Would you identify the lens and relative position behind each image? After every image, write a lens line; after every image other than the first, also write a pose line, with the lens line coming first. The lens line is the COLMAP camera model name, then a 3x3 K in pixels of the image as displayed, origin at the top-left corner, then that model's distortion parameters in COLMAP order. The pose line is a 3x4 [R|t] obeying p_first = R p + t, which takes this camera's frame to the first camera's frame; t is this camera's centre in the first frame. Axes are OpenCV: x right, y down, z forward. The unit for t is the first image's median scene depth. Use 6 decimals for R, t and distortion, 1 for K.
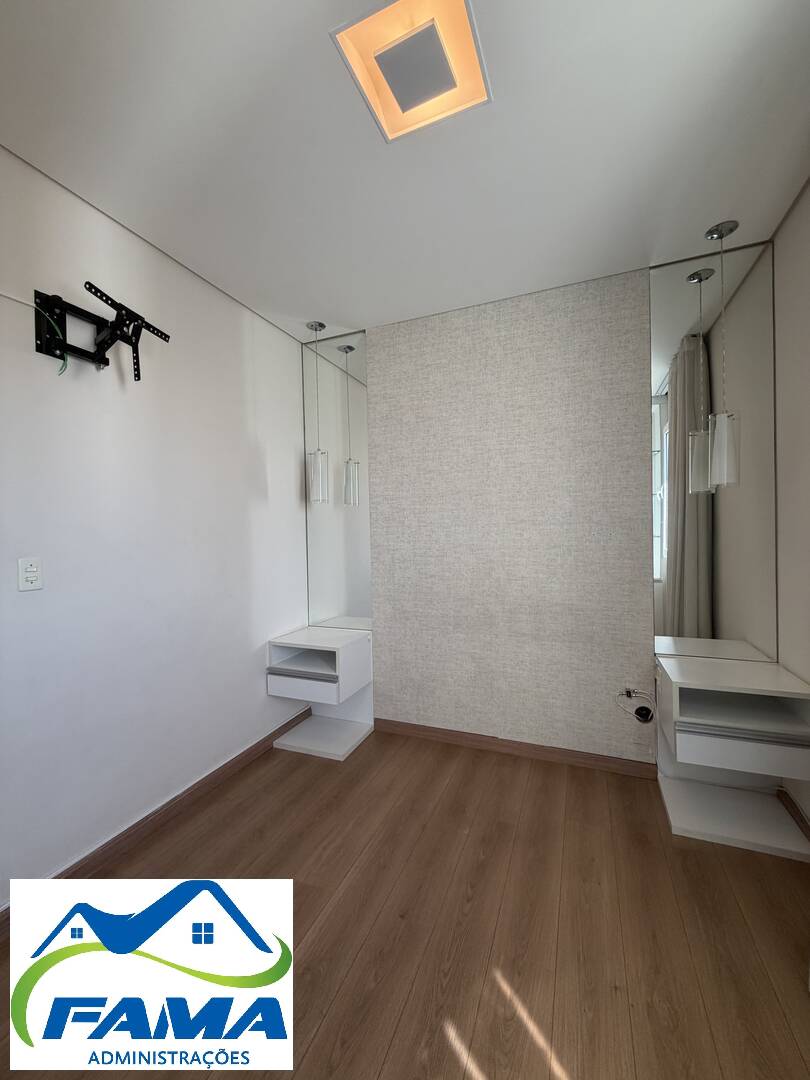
lens RADIAL K [[430.2, 0, 406.5], [0, 430.2, 536.6], [0, 0, 1]] dist [-0.001229, 0.000389]
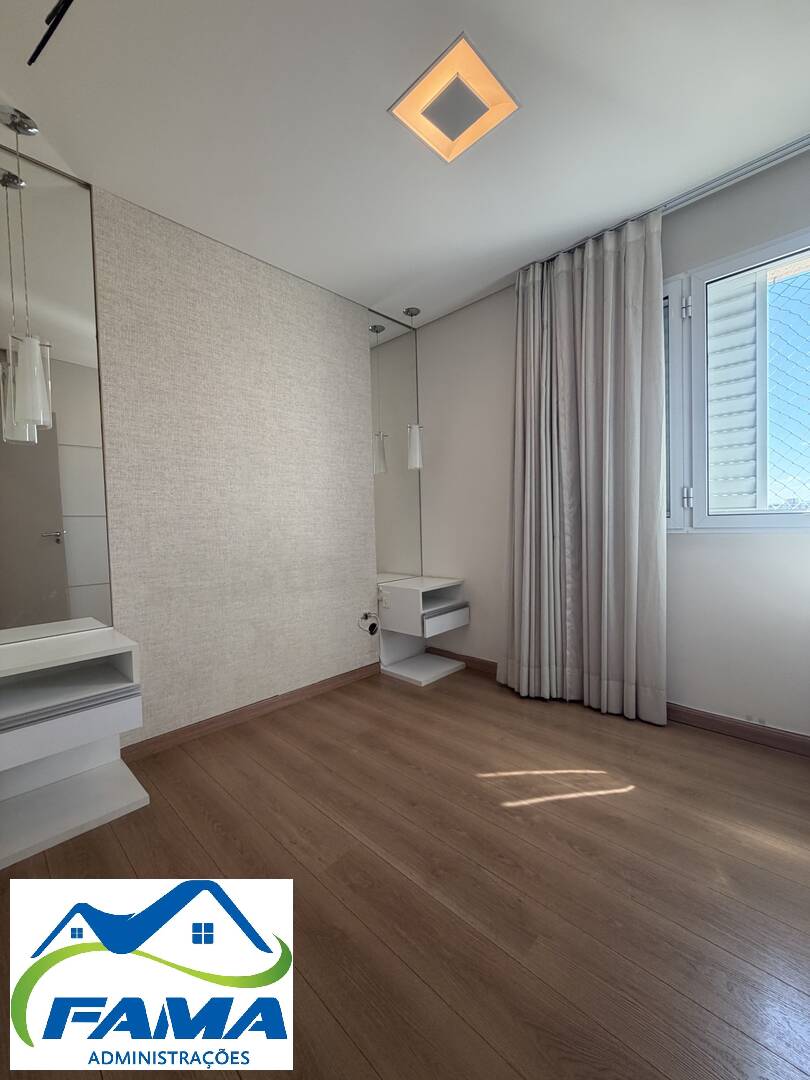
lens RADIAL K [[430.2, 0, 406.5], [0, 430.2, 536.6], [0, 0, 1]] dist [-0.001229, 0.000389]
pose [[0.372329, -0.024417, 0.927780, -0.657540], [0.030848, 0.999427, 0.013923, 0.093923], [-0.927588, 0.023436, 0.372869, 0.354504]]
